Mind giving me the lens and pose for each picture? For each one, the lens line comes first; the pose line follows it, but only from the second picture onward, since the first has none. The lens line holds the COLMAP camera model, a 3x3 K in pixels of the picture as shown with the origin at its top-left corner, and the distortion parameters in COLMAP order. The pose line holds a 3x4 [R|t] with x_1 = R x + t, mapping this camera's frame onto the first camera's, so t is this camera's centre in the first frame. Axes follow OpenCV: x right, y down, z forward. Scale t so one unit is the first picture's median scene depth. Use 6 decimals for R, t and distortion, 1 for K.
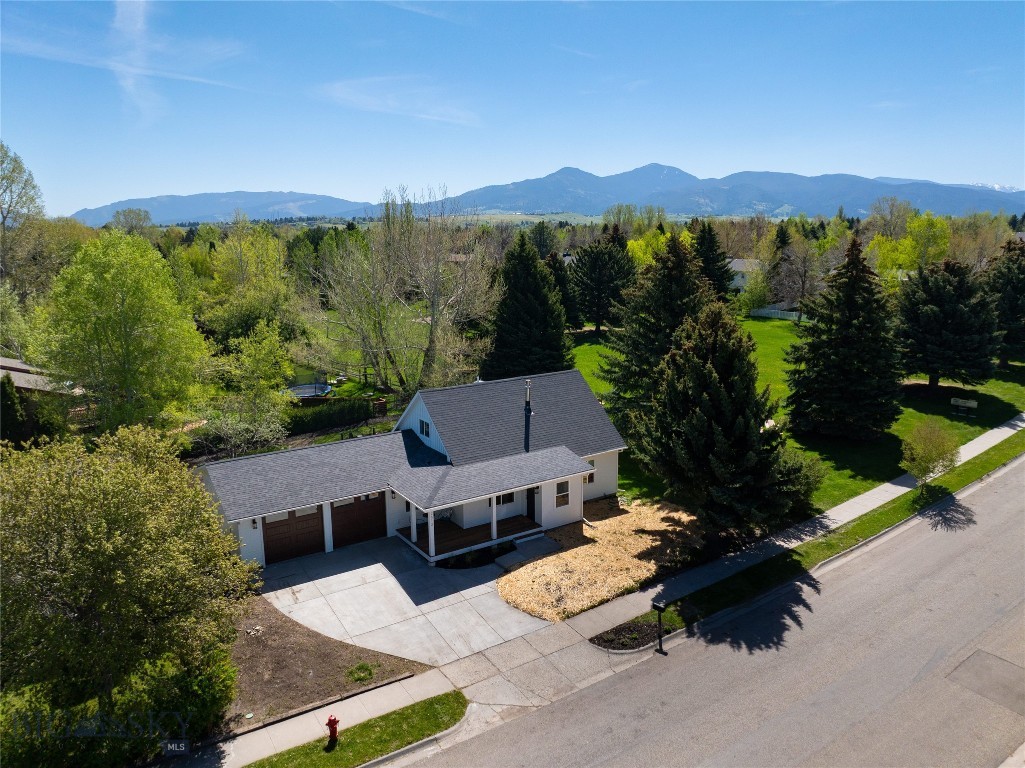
lens RADIAL K [[725.6, 0, 510.4], [0, 725.6, 378.3], [0, 0, 1]] dist [-0.055234, 0.022936]
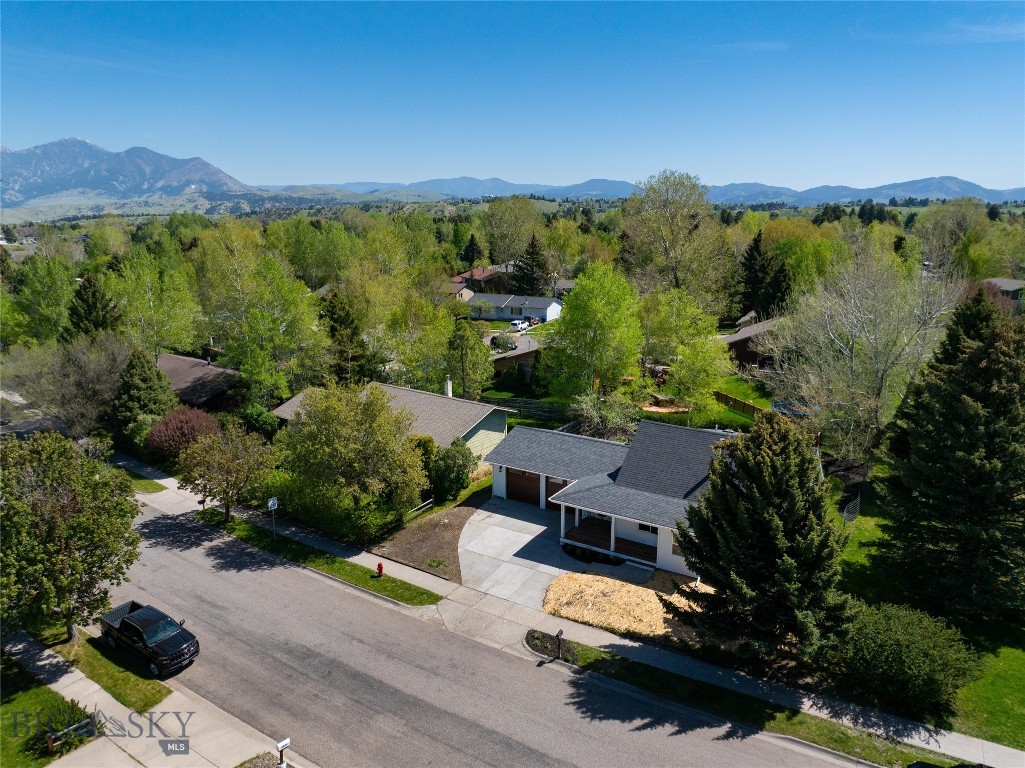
lens RADIAL K [[725.6, 0, 515.0], [0, 725.6, 387.5], [0, 0, 1]] dist [-0.055234, 0.022936]
pose [[0.410281, 0.227372, -0.883160, 1.026228], [-0.181769, 0.969378, 0.165126, -0.238447], [0.893661, 0.092783, 0.439047, 0.328861]]
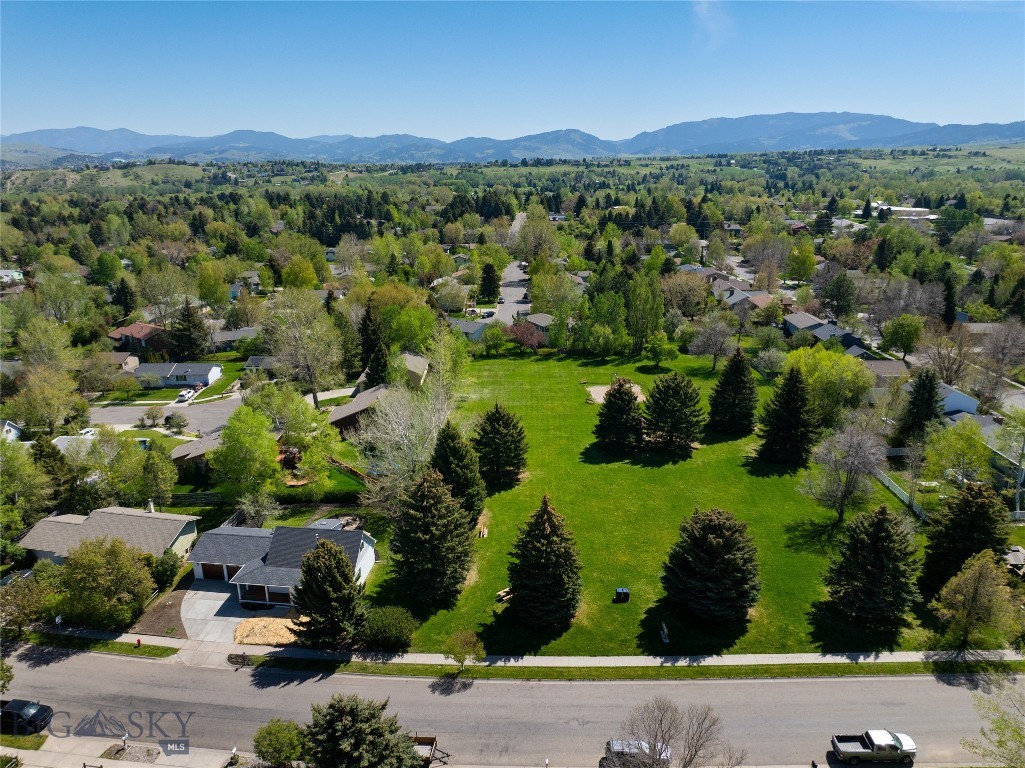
lens RADIAL K [[725.6, 0, 510.9], [0, 725.6, 390.3], [0, 0, 1]] dist [-0.055234, 0.022936]
pose [[0.764719, 0.202970, -0.611561, 2.084522], [-0.130594, 0.978217, 0.161359, -1.034209], [0.630991, -0.043528, 0.774568, -0.311925]]
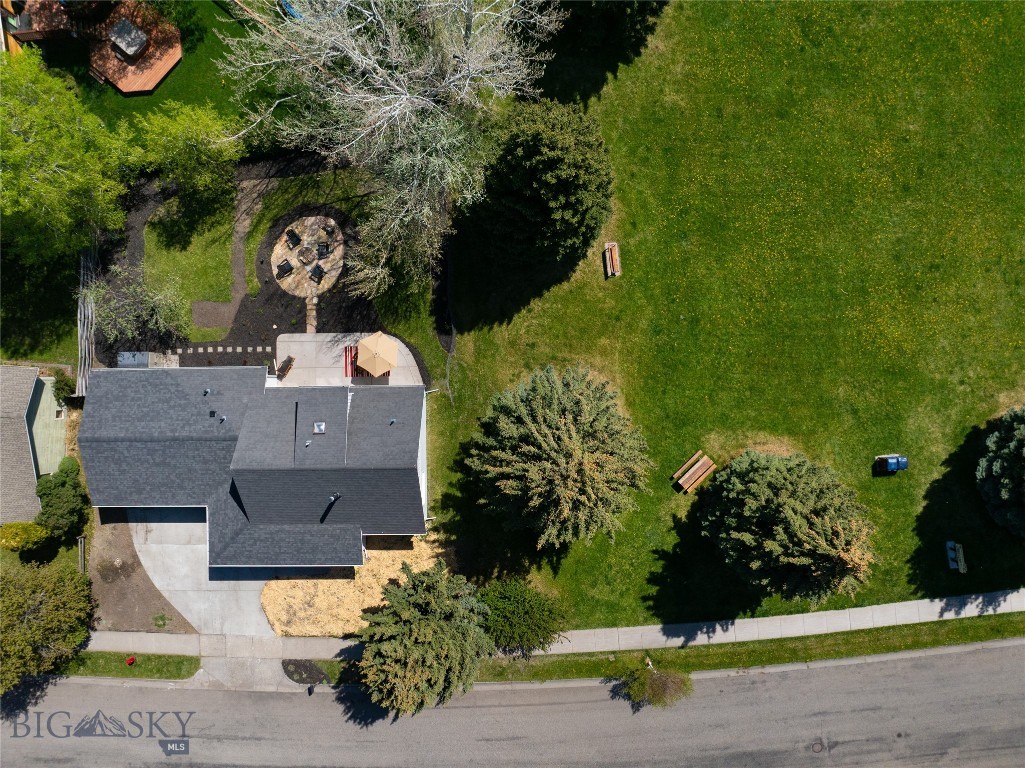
lens RADIAL K [[725.6, 0, 513.3], [0, 725.6, 381.3], [0, 0, 1]] dist [-0.055234, 0.022936]
pose [[0.844342, 0.535805, 0.000081, 0.195746], [-0.106600, 0.167837, 0.980034, -1.345821], [0.525094, -0.827492, 0.198829, 1.353629]]
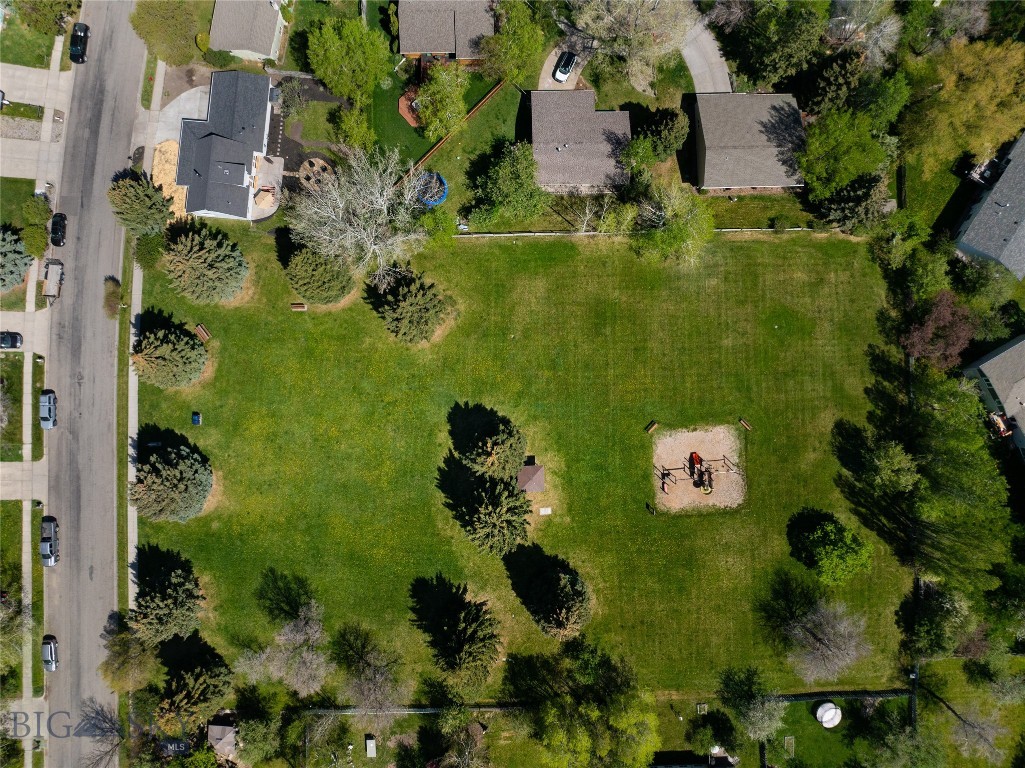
lens RADIAL K [[725.6, 0, 514.5], [0, 725.6, 383.8], [0, 0, 1]] dist [-0.055234, 0.022936]
pose [[-0.620864, 0.783904, 0.004688, -0.132606], [-0.146628, -0.122003, 0.981639, -3.490026], [0.770083, 0.608777, 0.190690, 2.330830]]
